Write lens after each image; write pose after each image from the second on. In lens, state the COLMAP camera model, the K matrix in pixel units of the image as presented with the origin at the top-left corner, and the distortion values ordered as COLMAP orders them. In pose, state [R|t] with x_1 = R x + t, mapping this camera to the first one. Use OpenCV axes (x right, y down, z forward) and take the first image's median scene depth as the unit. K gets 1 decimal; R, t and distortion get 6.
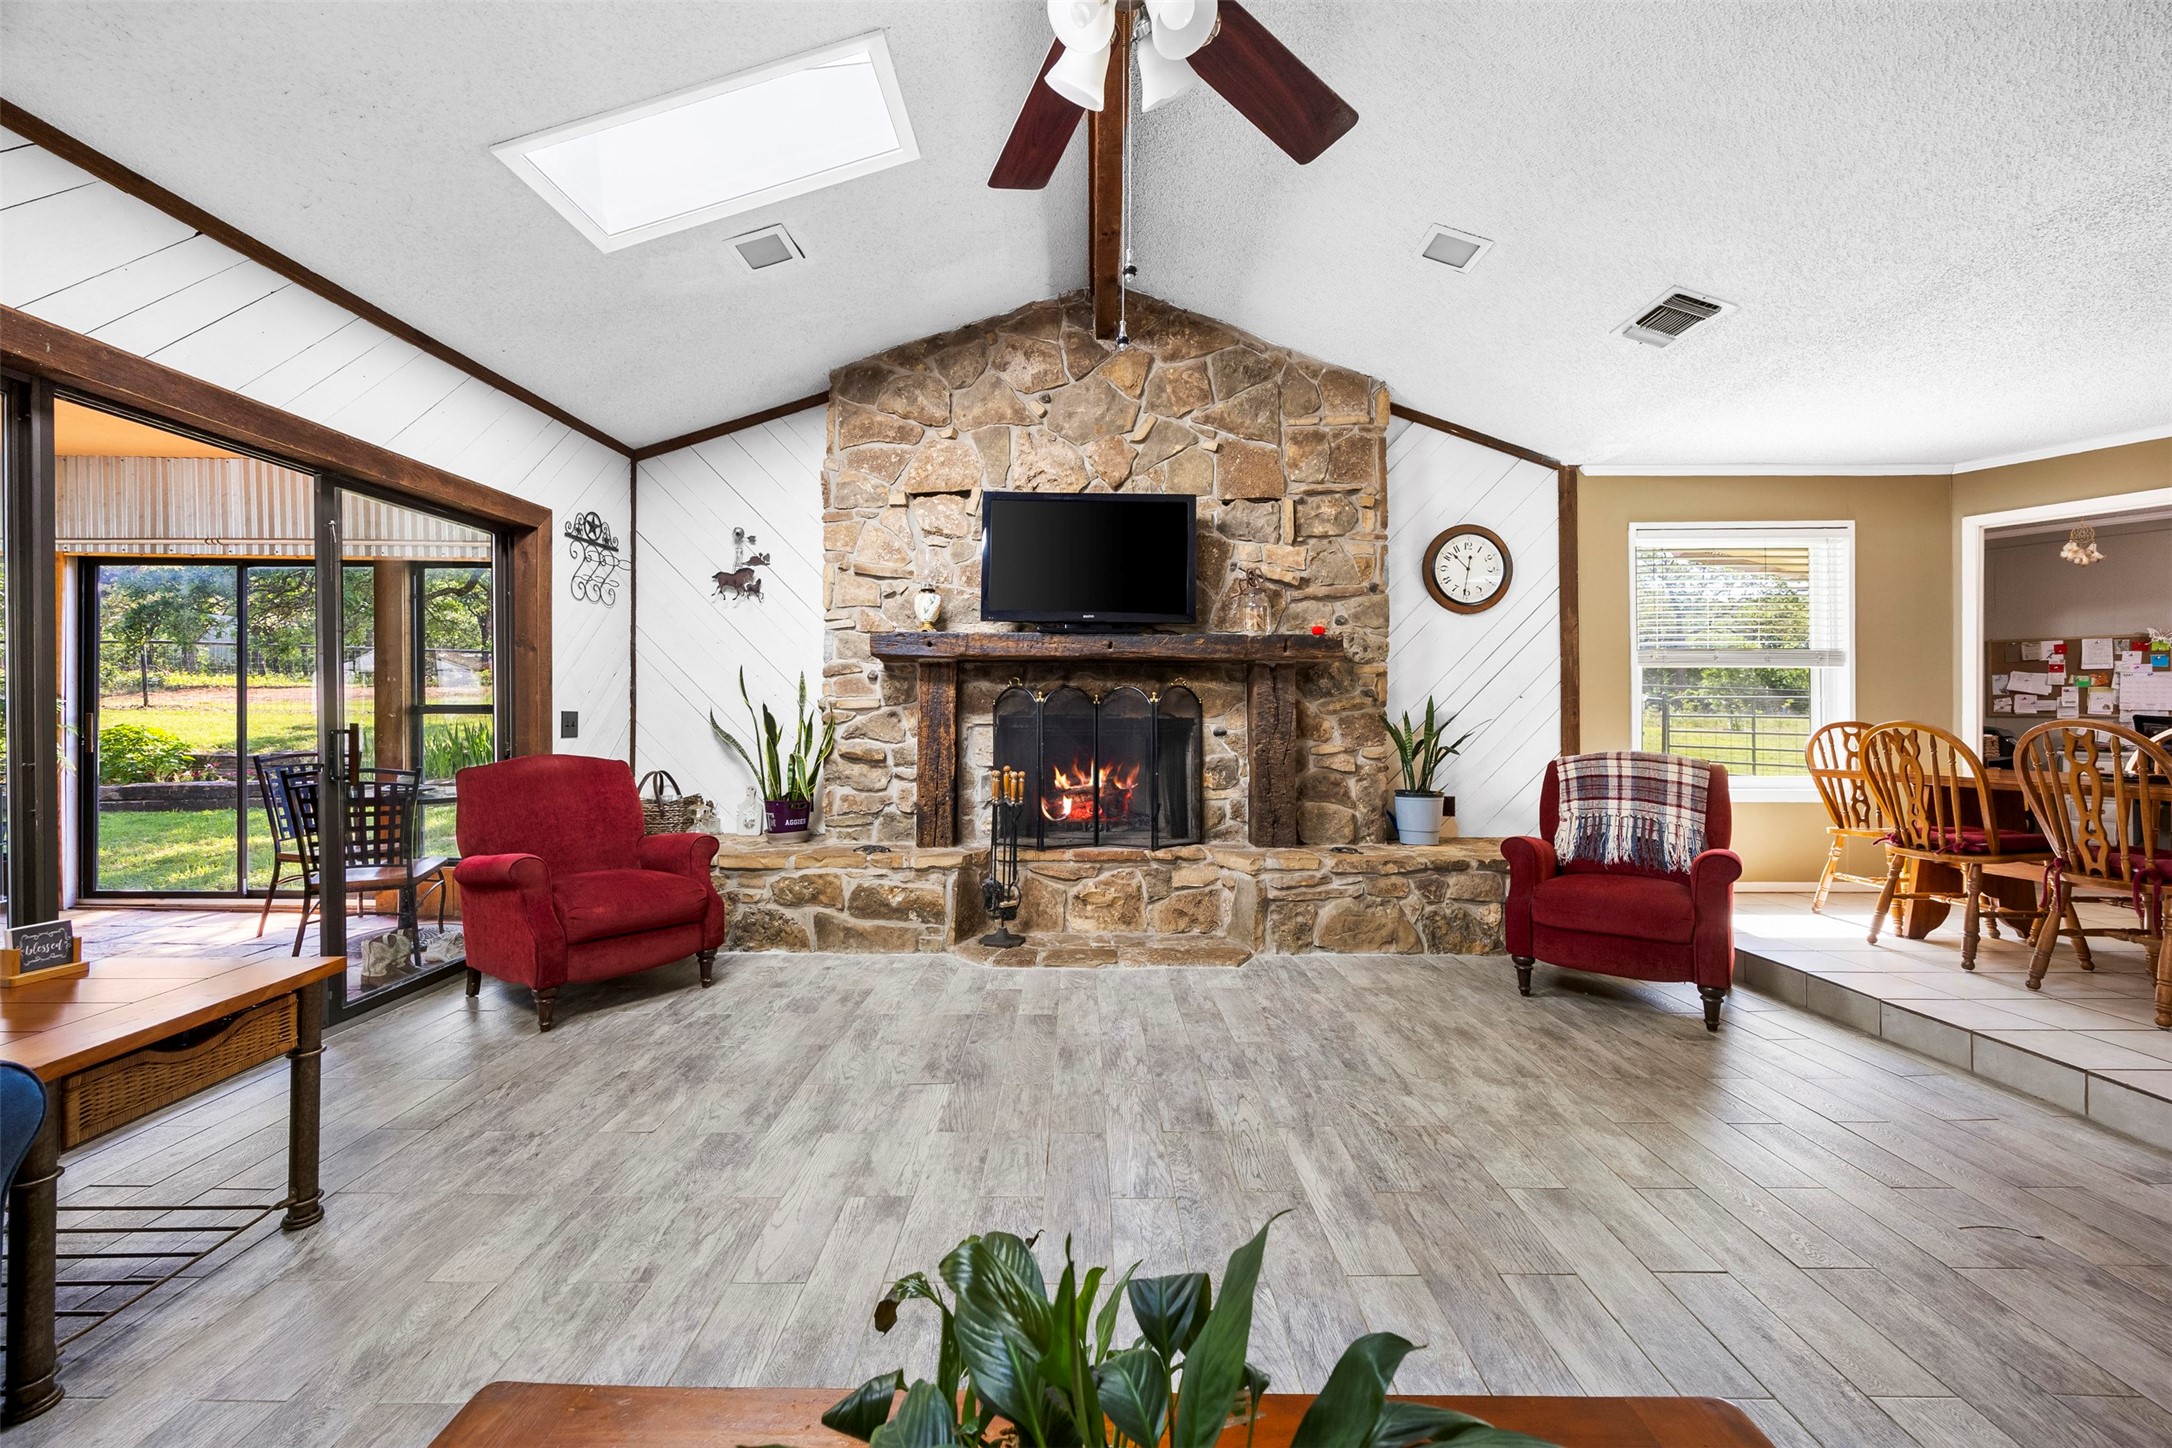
lens RADIAL K [[842.9, 0, 1079.2], [0, 842.9, 701.3], [0, 0, 1]] dist [-0.001839, -0.000274]
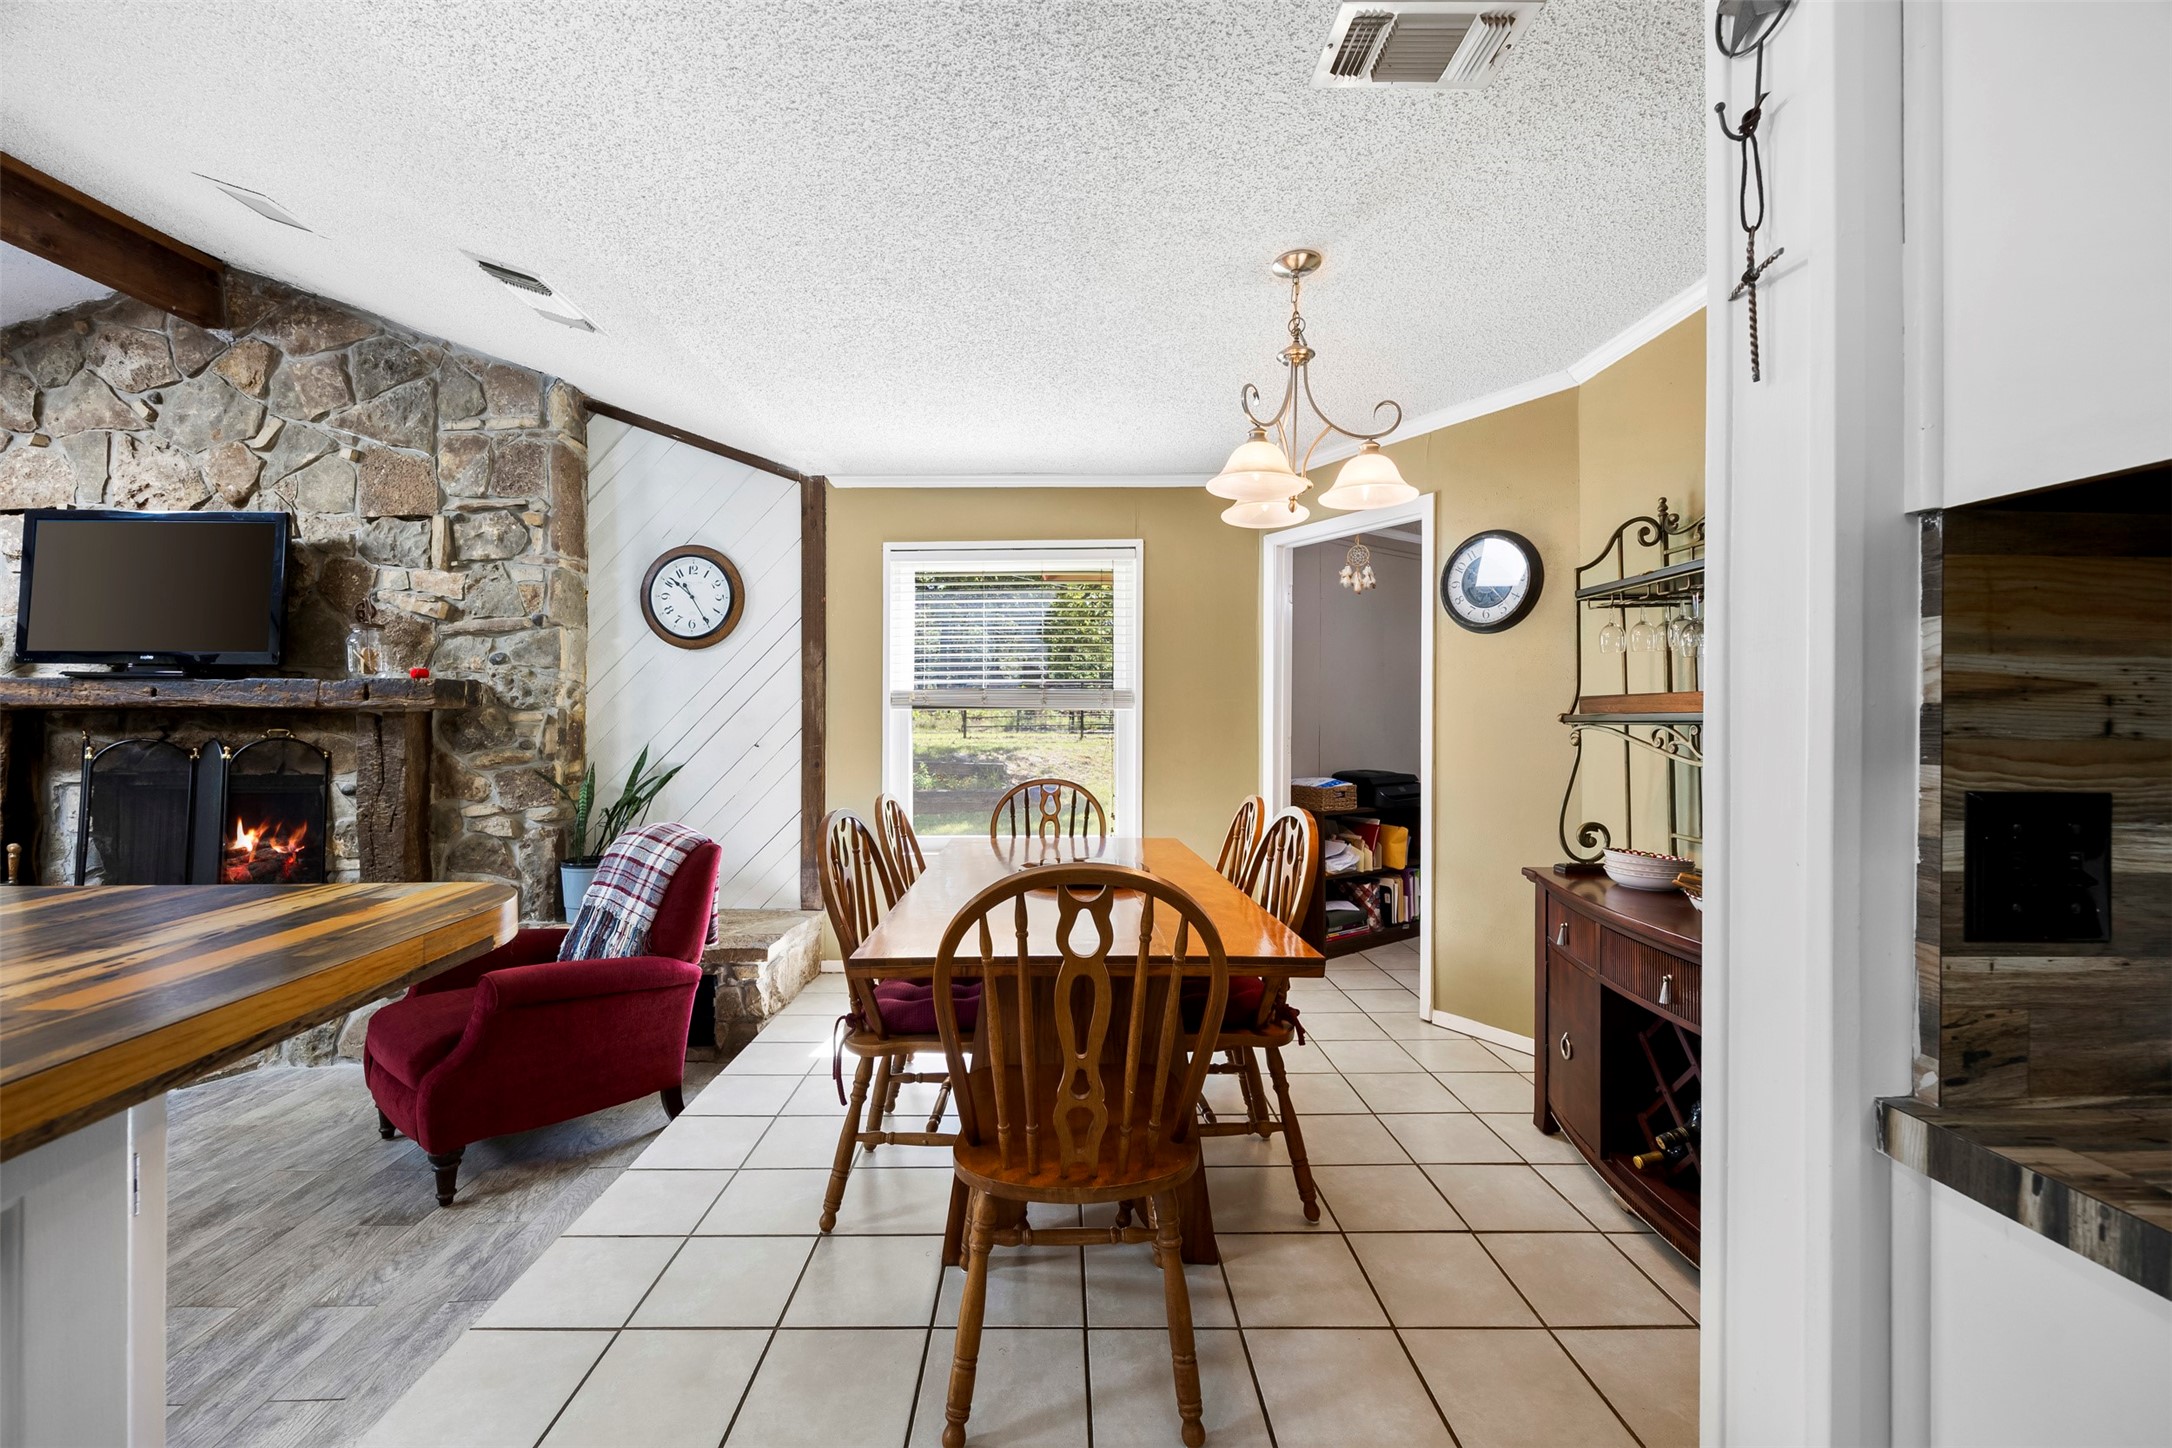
lens RADIAL K [[842.9, 0, 1062.9], [0, 842.9, 709.5], [0, 0, 1]] dist [-0.001839, -0.000274]
pose [[0.999916, -0.004045, 0.012345, 0.873741], [0.003989, 0.999981, 0.004597, -0.047007], [-0.012363, -0.004547, 0.999913, 0.142236]]
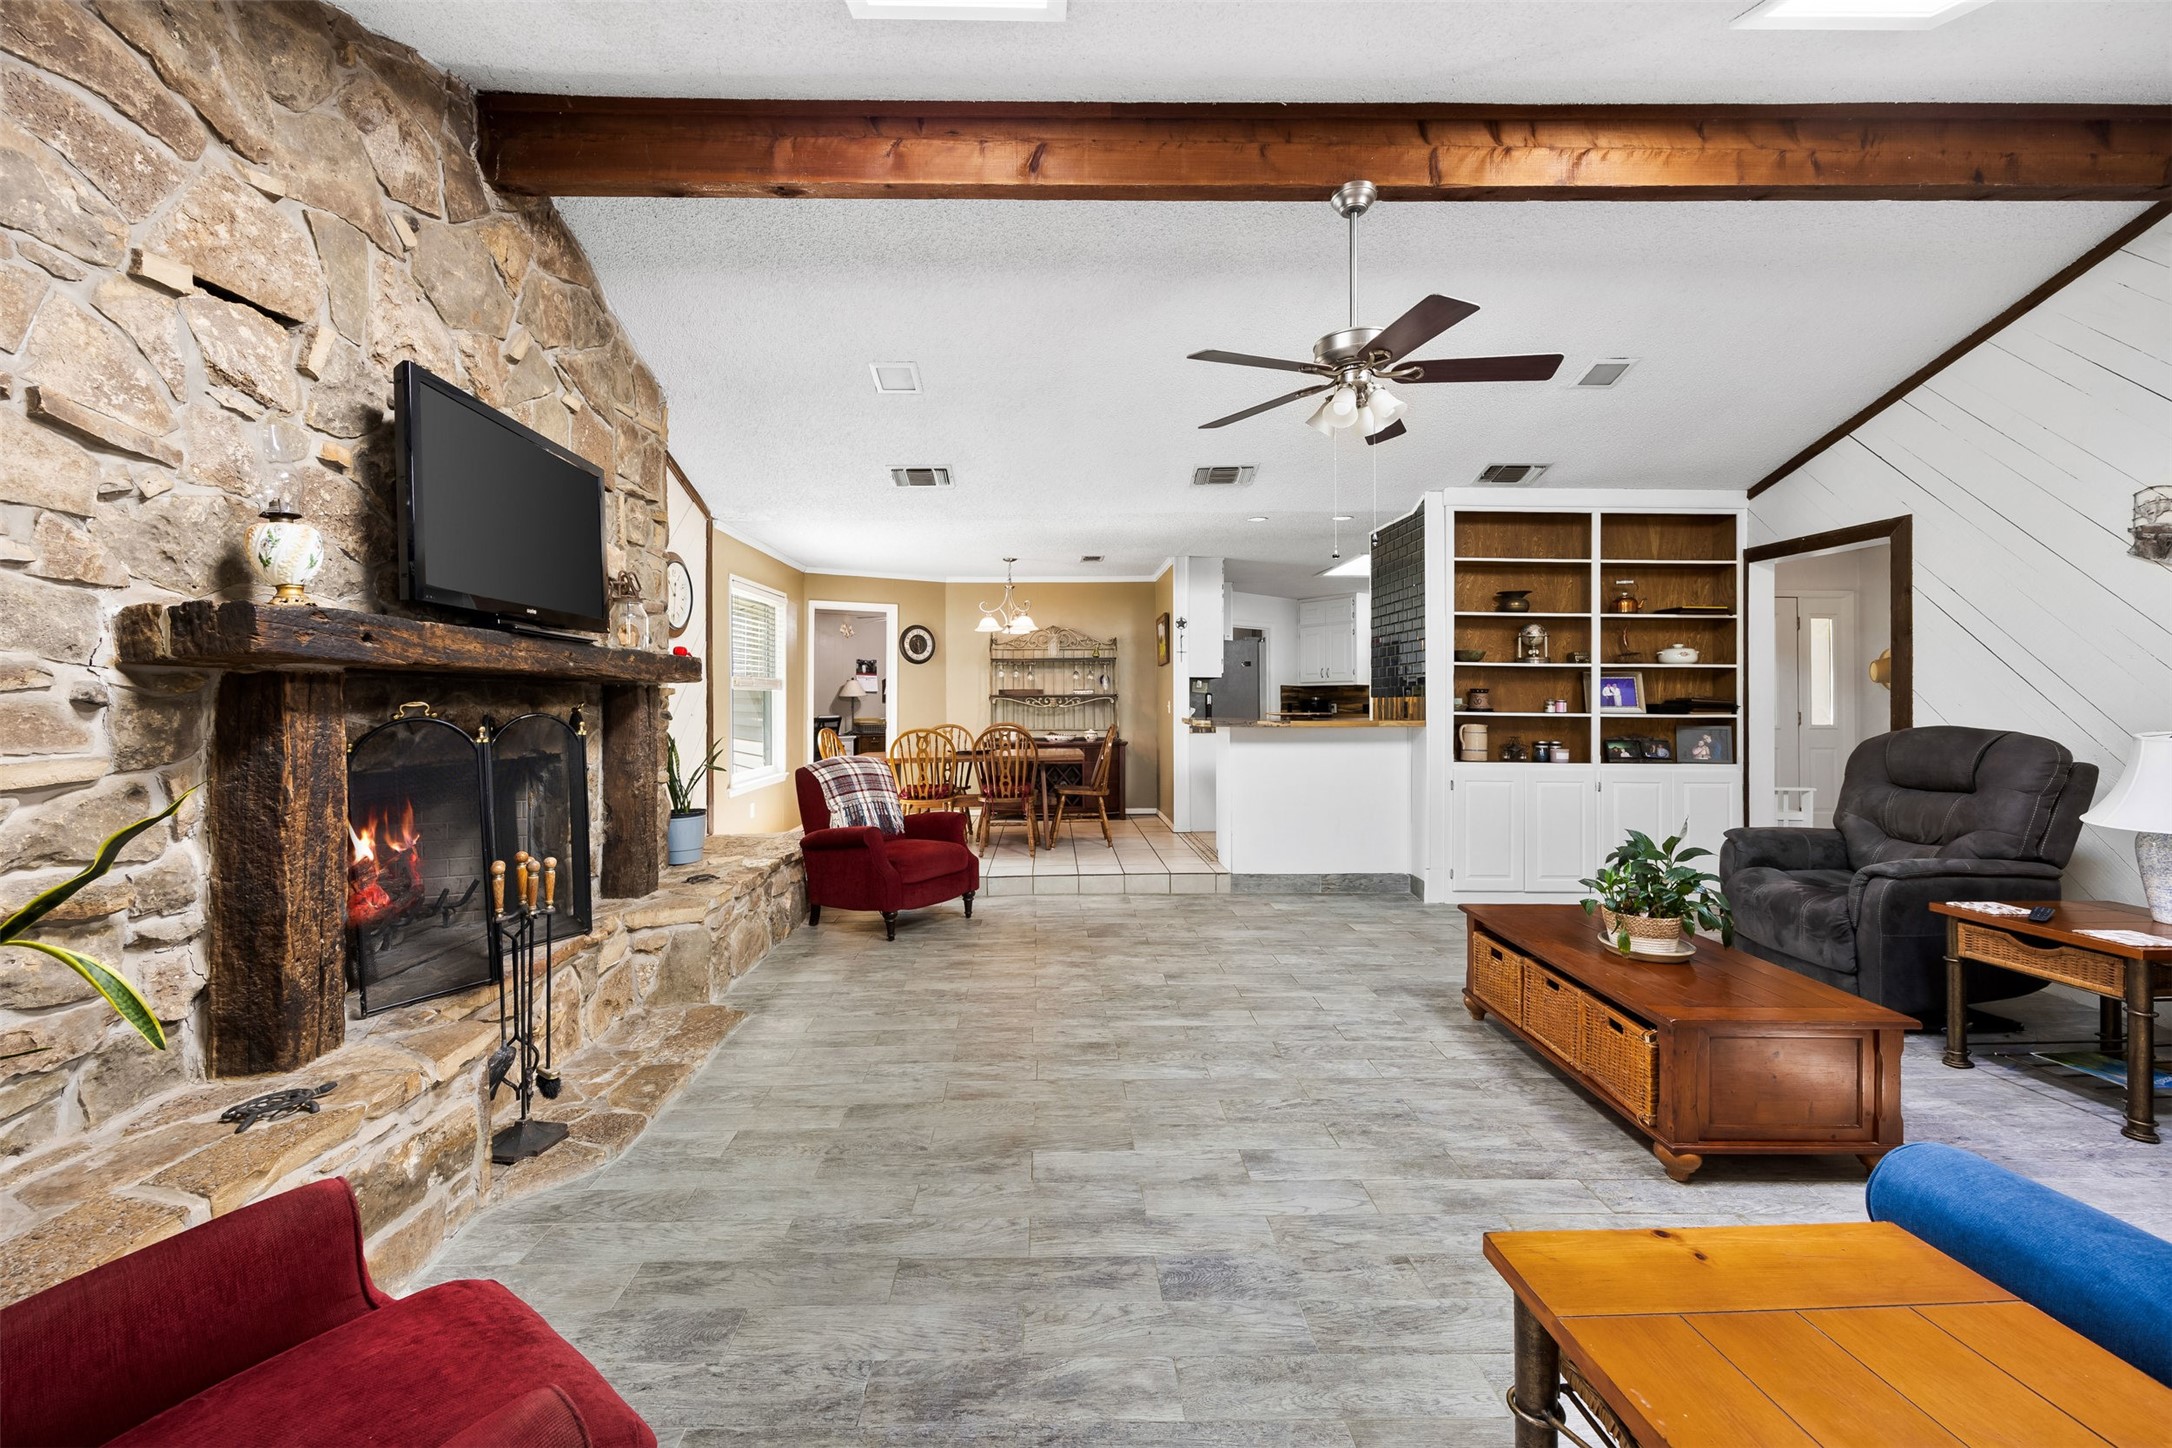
lens RADIAL K [[842.9, 0, 1053.5], [0, 842.9, 688.0], [0, 0, 1]] dist [-0.001839, -0.000274]
pose [[-0.009711, 0.012261, 0.999878, -0.632420], [-0.009717, 0.999876, -0.012355, -0.034167], [-0.999906, -0.009835, -0.009591, 0.564093]]
